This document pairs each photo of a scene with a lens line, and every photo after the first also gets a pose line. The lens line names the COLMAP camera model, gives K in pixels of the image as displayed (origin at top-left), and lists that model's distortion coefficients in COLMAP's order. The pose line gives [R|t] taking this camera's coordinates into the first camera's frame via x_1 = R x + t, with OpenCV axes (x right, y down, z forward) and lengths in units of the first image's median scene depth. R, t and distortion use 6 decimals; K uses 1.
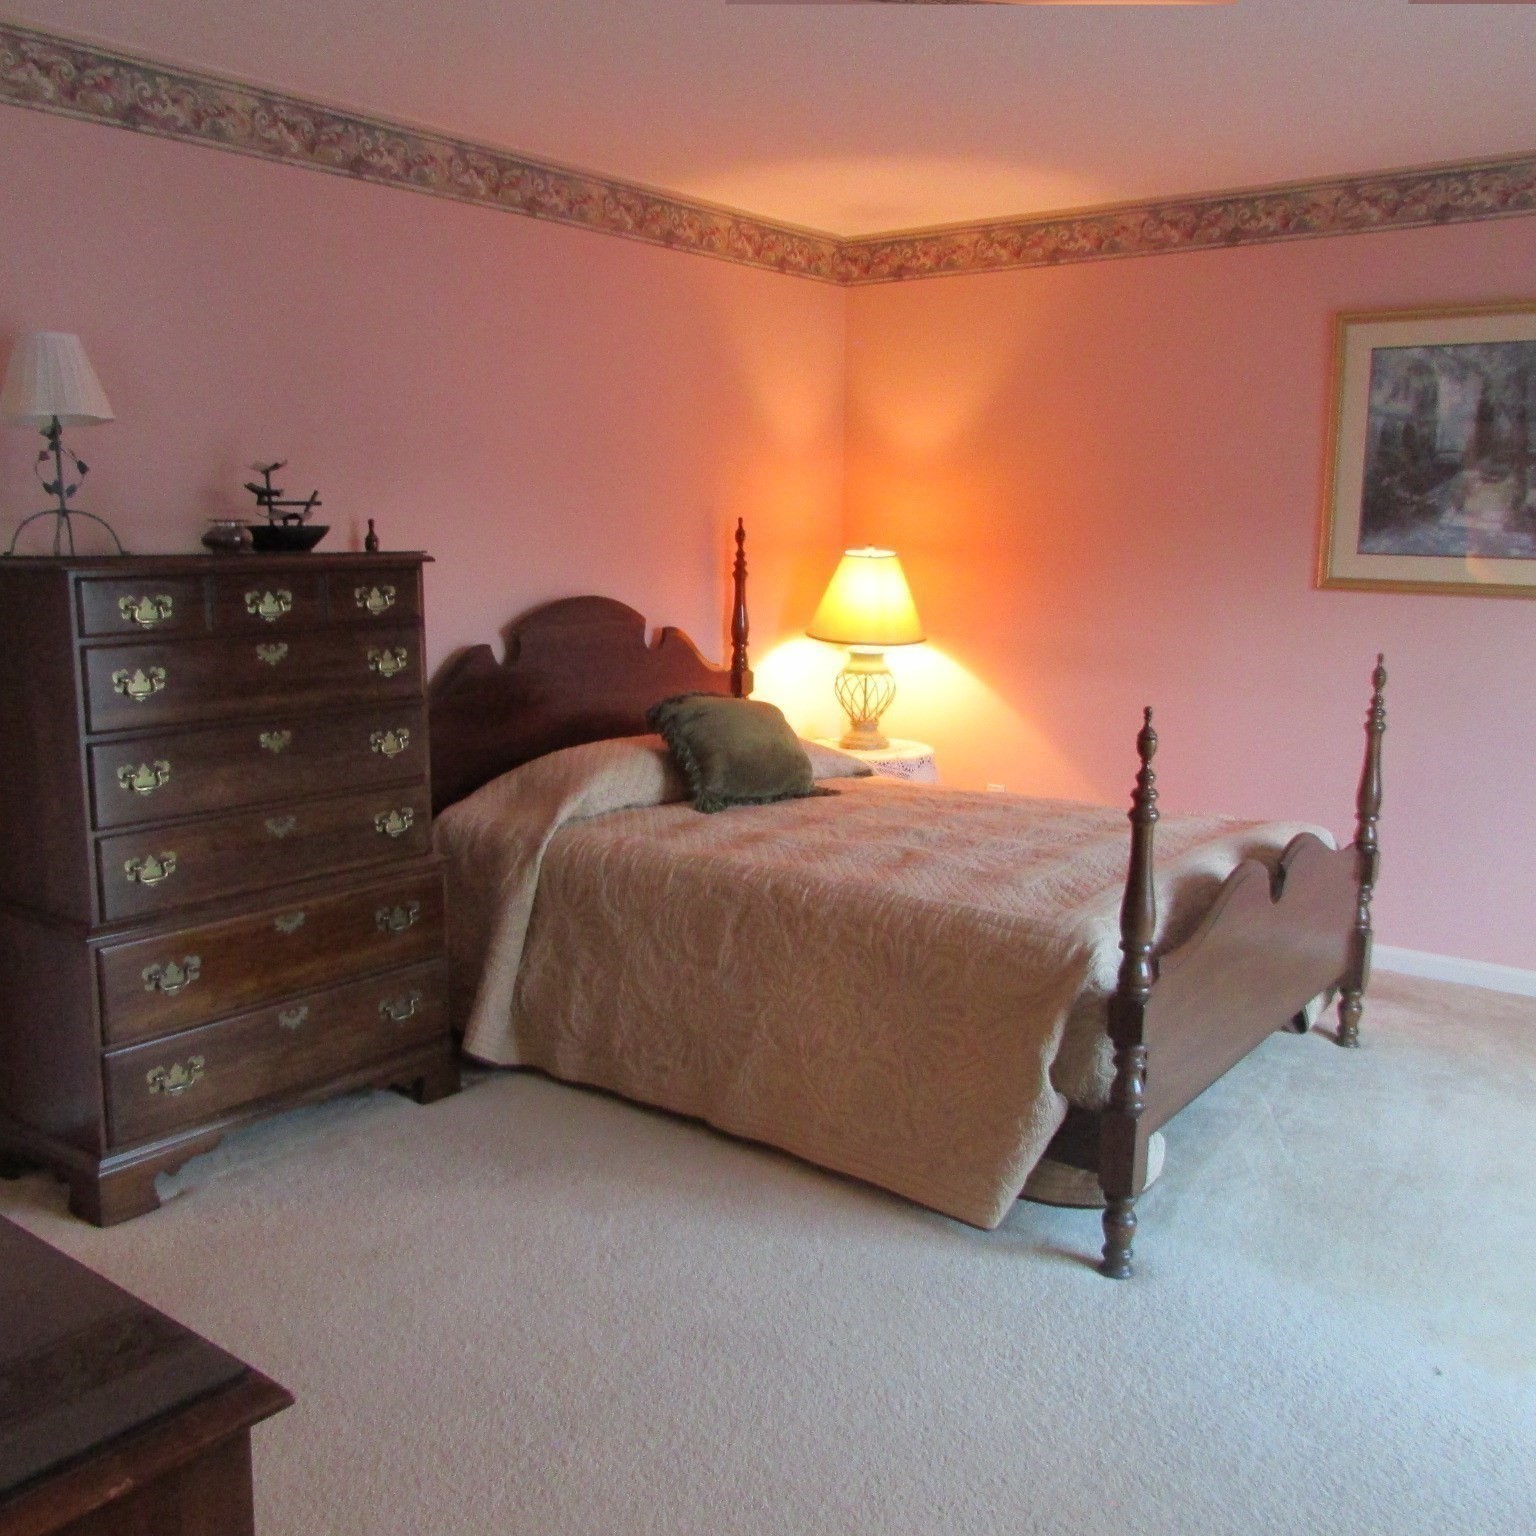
lens RADIAL K [[1492.3, 0, 768.0], [0, 1492.3, 768.0], [0, 0, 1]] dist [0.003618, 0.005179]
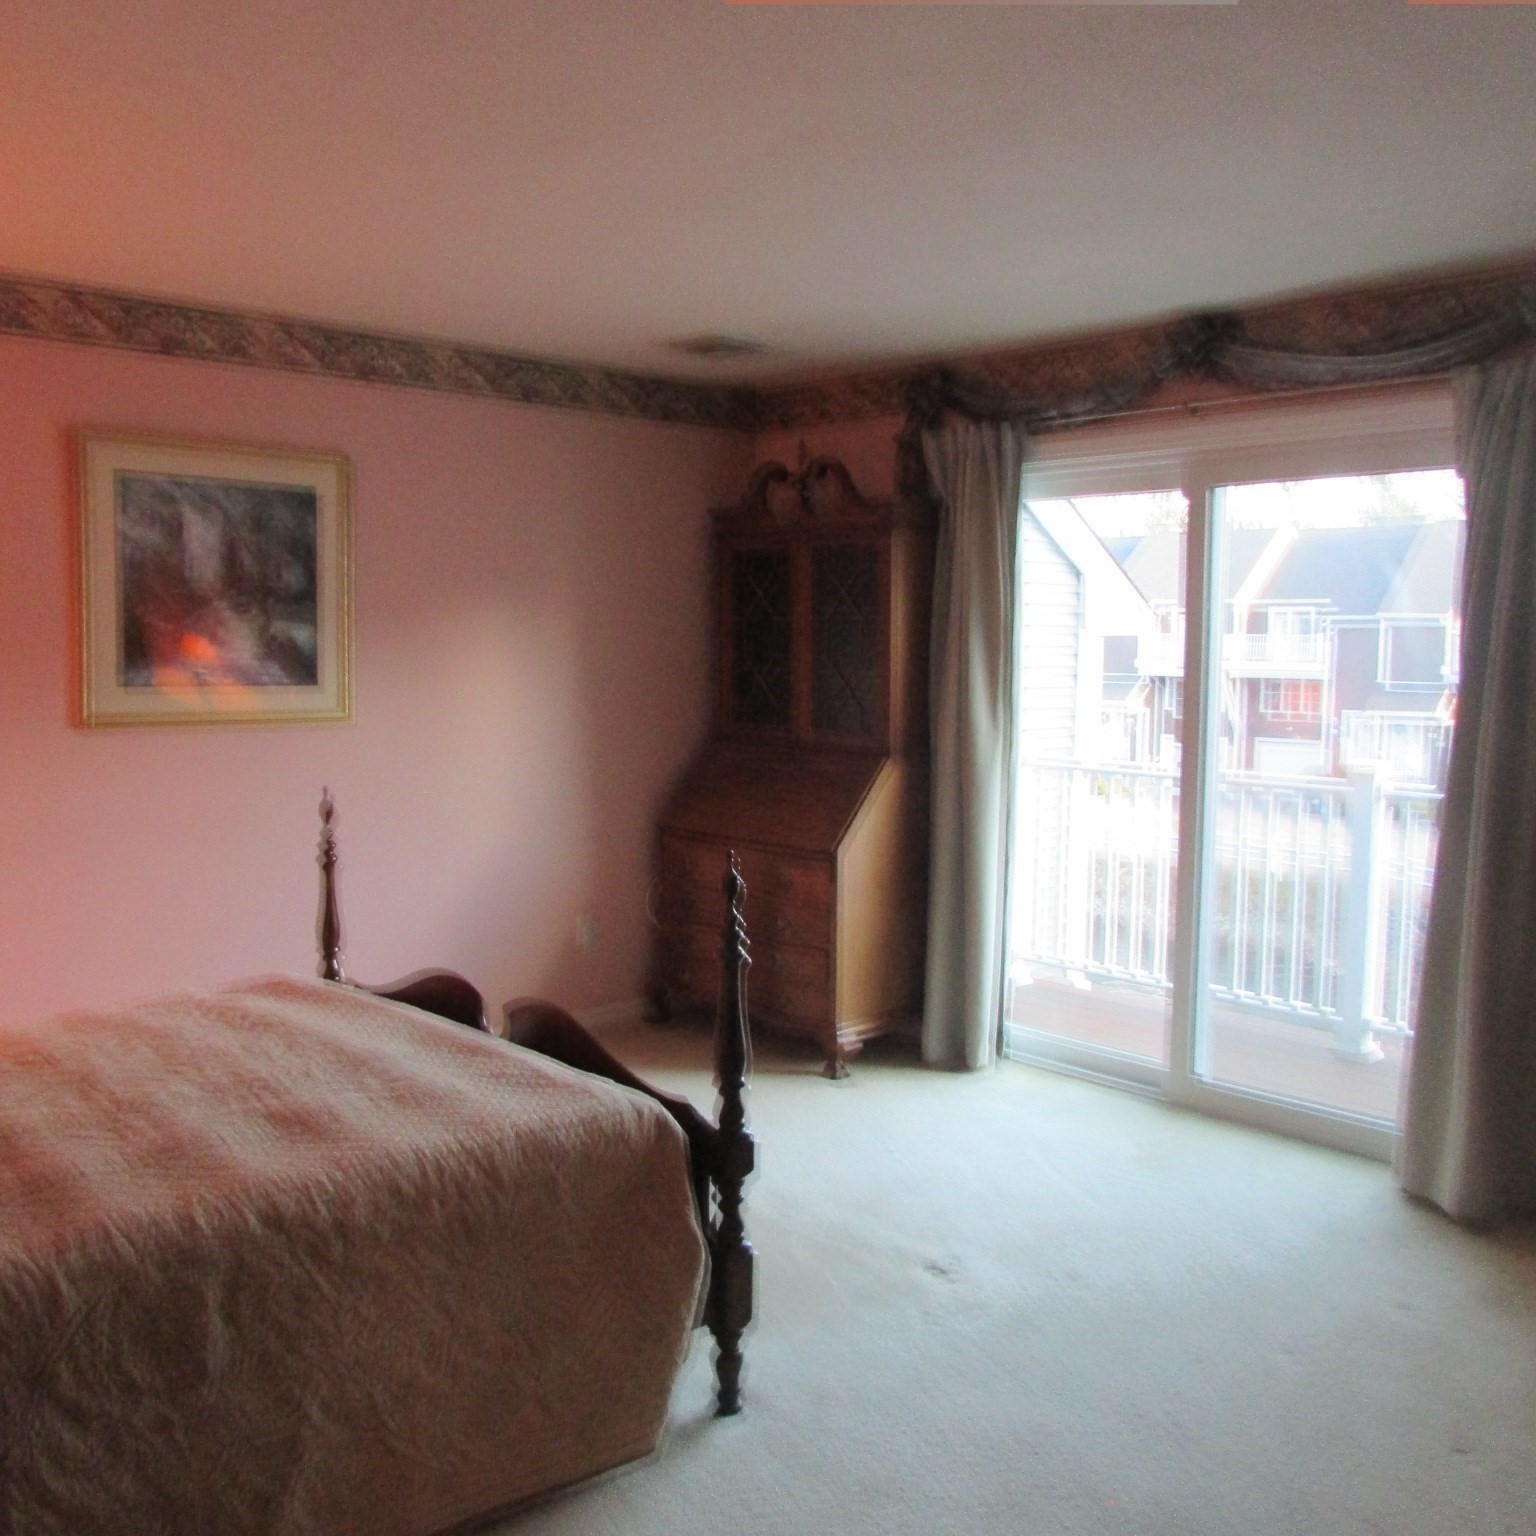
lens RADIAL K [[1425.7, 0, 768.0], [0, 1425.7, 768.0], [0, 0, 1]] dist [-0.022533, -0.011964]
pose [[0.234708, -0.105764, 0.966295, -0.388852], [0.170025, 0.983206, 0.066316, -0.089180], [-0.957081, 0.148730, 0.248749, 0.423017]]
